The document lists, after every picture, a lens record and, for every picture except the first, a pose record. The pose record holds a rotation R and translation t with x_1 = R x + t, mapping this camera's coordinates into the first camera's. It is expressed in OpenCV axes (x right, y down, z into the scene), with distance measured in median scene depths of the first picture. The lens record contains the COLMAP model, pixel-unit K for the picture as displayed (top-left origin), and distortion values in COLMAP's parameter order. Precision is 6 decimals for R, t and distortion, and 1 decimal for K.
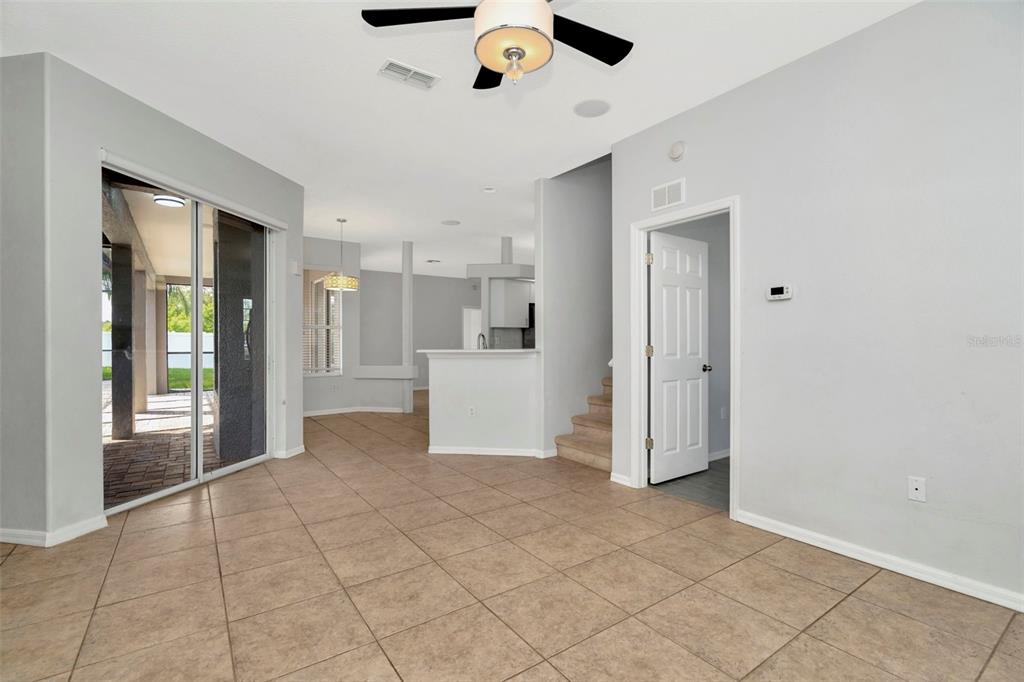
lens RADIAL K [[463.4, 0, 511.8], [0, 463.4, 339.3], [0, 0, 1]] dist [0.005221, 0.000003]
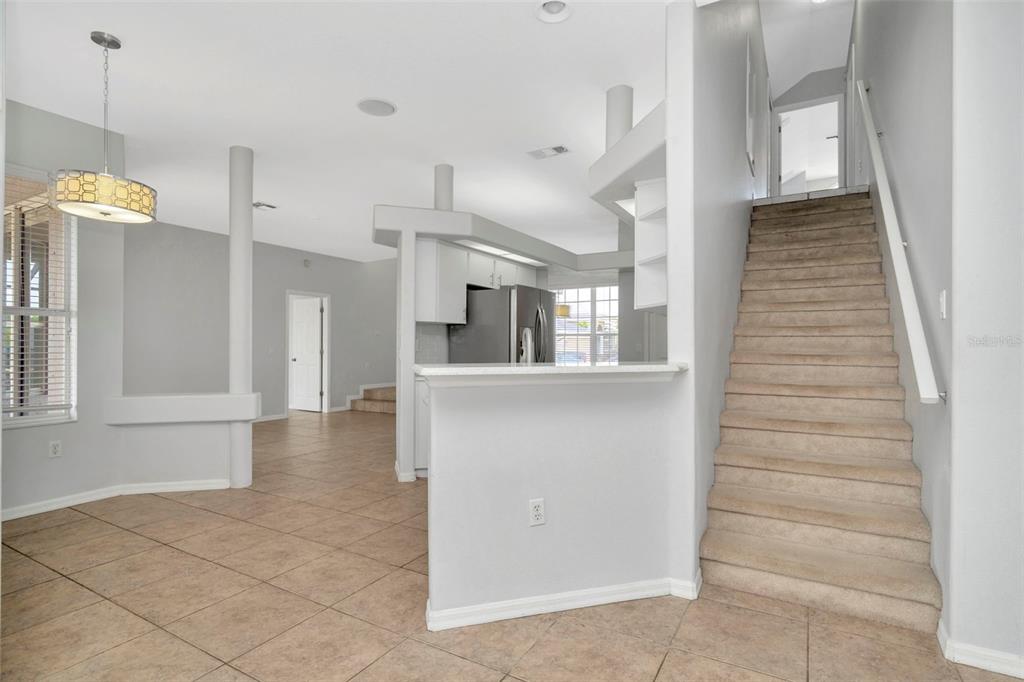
lens RADIAL K [[509.4, 0, 515.1], [0, 509.4, 346.5], [0, 0, 1]] dist [0.005149, 0.000551]
pose [[0.904751, 0.008564, 0.425856, -0.197148], [-0.008629, 0.999961, -0.001776, 0.003770], [-0.425854, -0.002068, 0.904789, 0.380288]]
